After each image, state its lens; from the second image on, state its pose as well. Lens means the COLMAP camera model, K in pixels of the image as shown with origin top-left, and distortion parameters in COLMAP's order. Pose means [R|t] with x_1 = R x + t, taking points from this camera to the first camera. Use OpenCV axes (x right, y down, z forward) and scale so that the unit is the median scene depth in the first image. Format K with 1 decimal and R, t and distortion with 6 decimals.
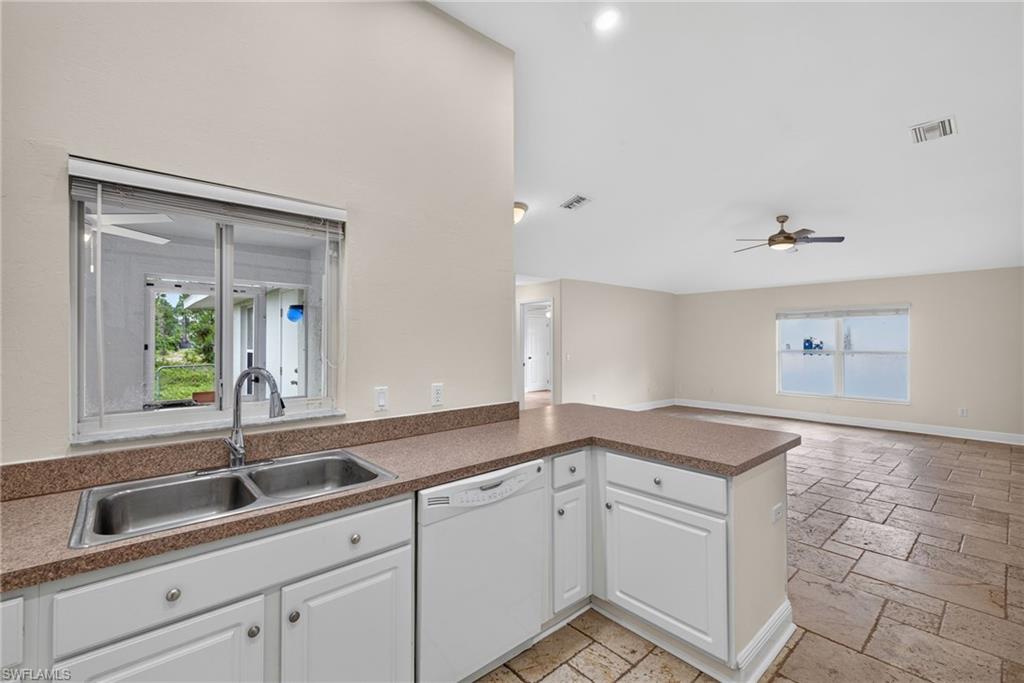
lens RADIAL K [[438.2, 0, 512.0], [0, 438.2, 341.5], [0, 0, 1]] dist [0.002963, 0.000155]
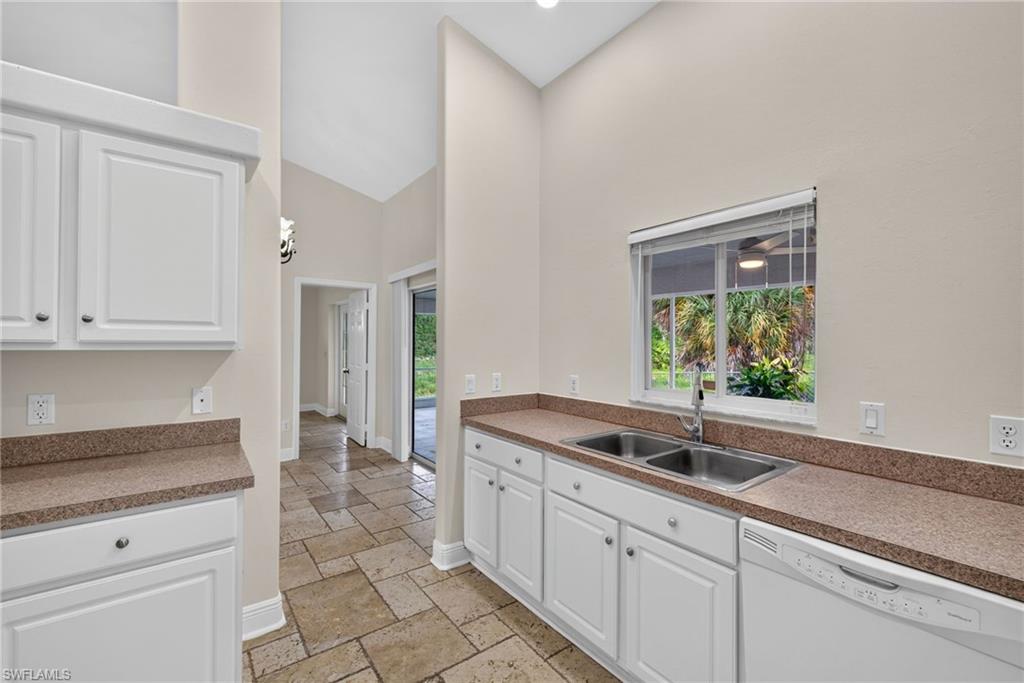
lens RADIAL K [[433.1, 0, 506.7], [0, 433.1, 338.3], [0, 0, 1]] dist [0.000930, 0.000071]
pose [[-0.099815, -0.007452, -0.994978, 0.623121], [-0.006827, 0.999954, -0.006804, 0.005818], [0.994983, 0.006113, -0.099861, 0.581031]]
